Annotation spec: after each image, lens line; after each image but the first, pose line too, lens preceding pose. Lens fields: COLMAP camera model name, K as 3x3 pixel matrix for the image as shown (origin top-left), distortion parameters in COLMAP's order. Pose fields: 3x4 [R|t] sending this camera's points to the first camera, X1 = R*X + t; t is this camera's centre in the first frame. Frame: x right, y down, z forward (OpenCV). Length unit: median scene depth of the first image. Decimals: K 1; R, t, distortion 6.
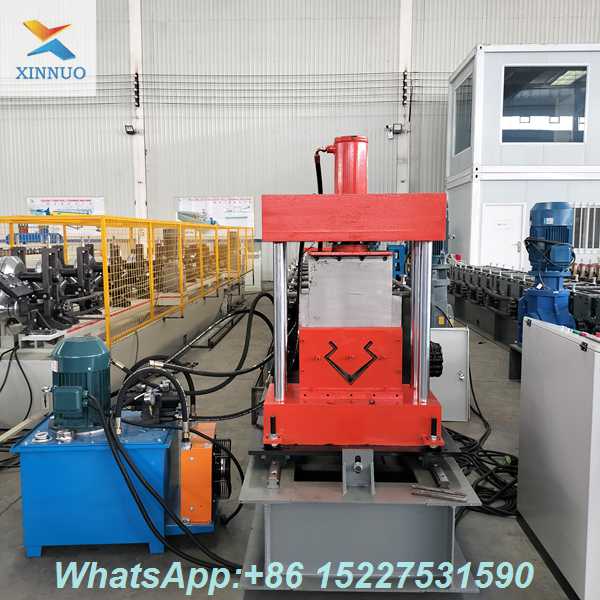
lens RADIAL K [[609.7, 0, 285.3], [0, 609.7, 299.6], [0, 0, 1]] dist [0.056227, -0.121862]
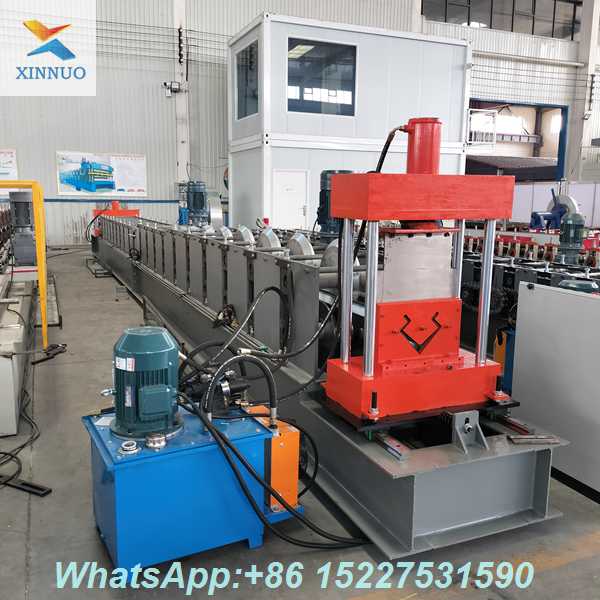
lens RADIAL K [[609.7, 0, 285.3], [0, 609.7, 299.6], [0, 0, 1]] dist [0.056227, -0.121862]
pose [[0.903116, -0.058732, 0.425361, -0.120463], [0.030420, 0.996864, 0.073056, -0.008820], [-0.428318, -0.053038, 0.902070, 0.030230]]
